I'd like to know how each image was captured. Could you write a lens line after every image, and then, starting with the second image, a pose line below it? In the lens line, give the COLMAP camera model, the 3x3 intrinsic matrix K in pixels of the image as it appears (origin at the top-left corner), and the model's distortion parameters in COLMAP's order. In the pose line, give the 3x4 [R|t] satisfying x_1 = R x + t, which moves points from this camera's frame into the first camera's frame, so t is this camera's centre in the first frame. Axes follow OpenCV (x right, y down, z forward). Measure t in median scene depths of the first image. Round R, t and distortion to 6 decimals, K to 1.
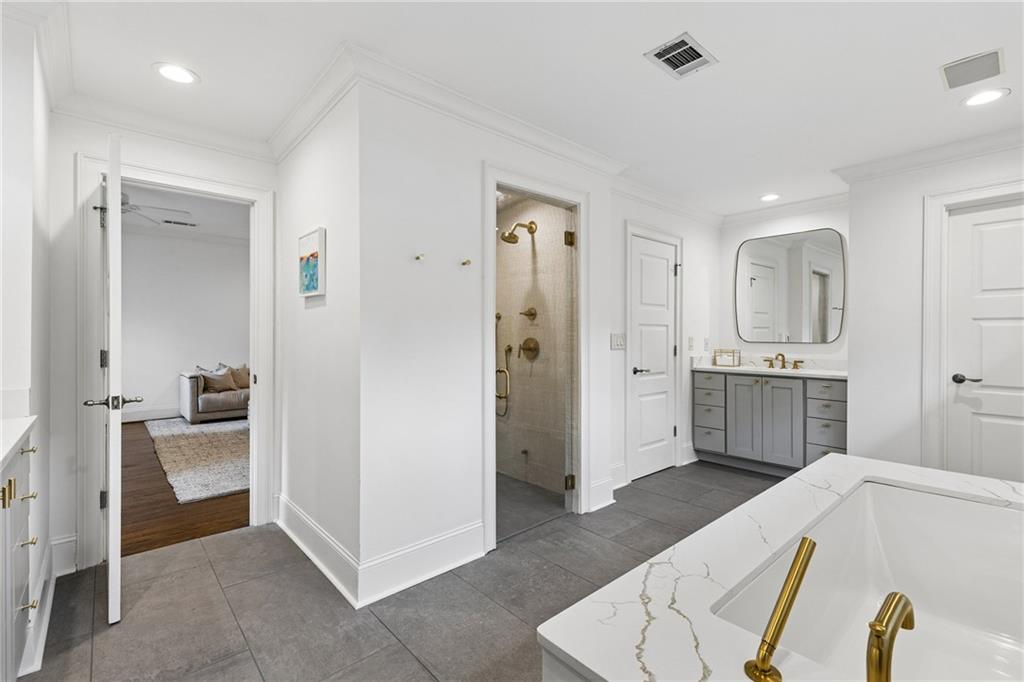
lens RADIAL K [[460.0, 0, 513.2], [0, 460.0, 335.3], [0, 0, 1]] dist [0.000326, -0.000245]
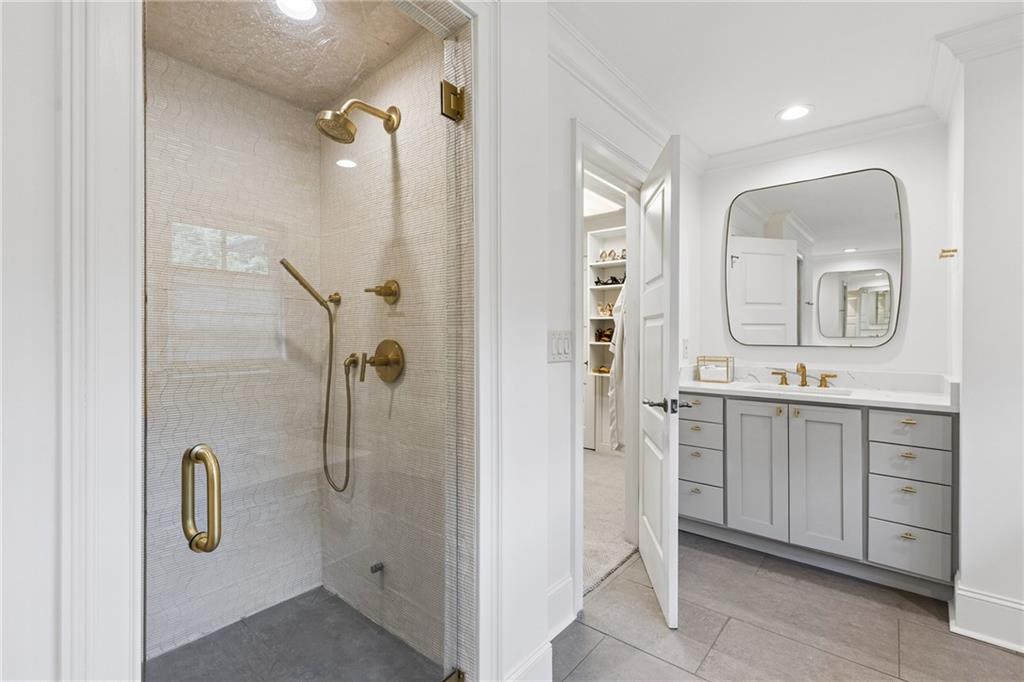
lens RADIAL K [[460.0, 0, 512.4], [0, 460.0, 331.7], [0, 0, 1]] dist [0.000326, -0.000245]
pose [[0.988389, 0.001923, 0.151933, 0.094443], [-0.000897, 0.999976, -0.006822, -0.000077], [-0.151943, 0.006607, 0.988367, 0.486010]]
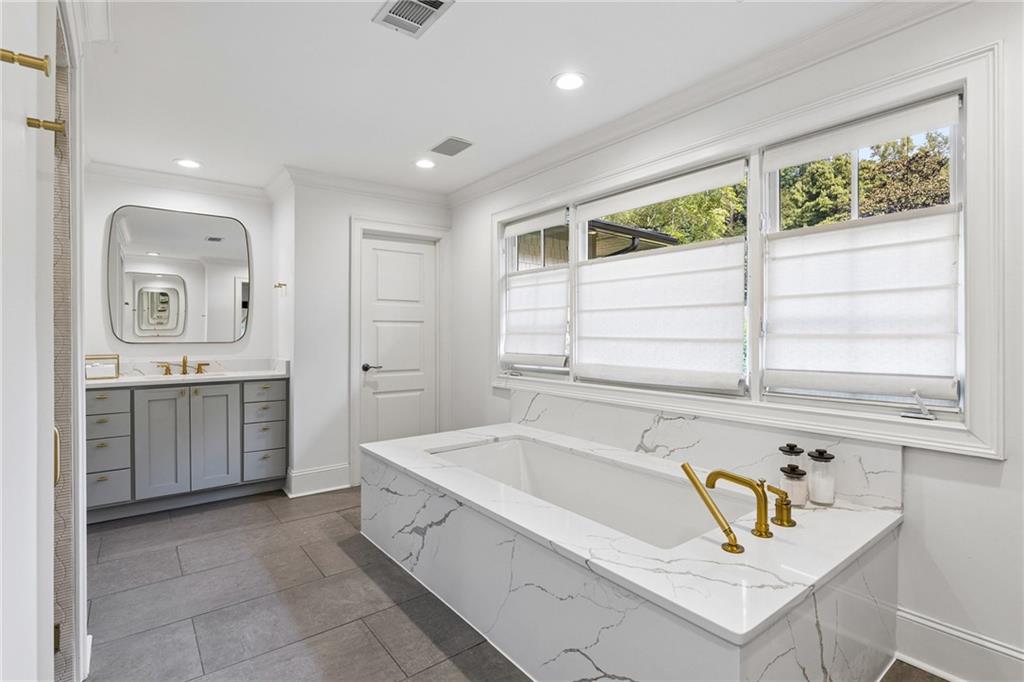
lens RADIAL K [[494.1, 0, 516.0], [0, 494.1, 334.9], [0, 0, 1]] dist [-0.002206, -0.000303]
pose [[0.068187, -0.007749, 0.997642, -0.295420], [0.003378, 0.999966, 0.007536, -0.003711], [-0.997667, 0.002856, 0.068211, 0.401212]]
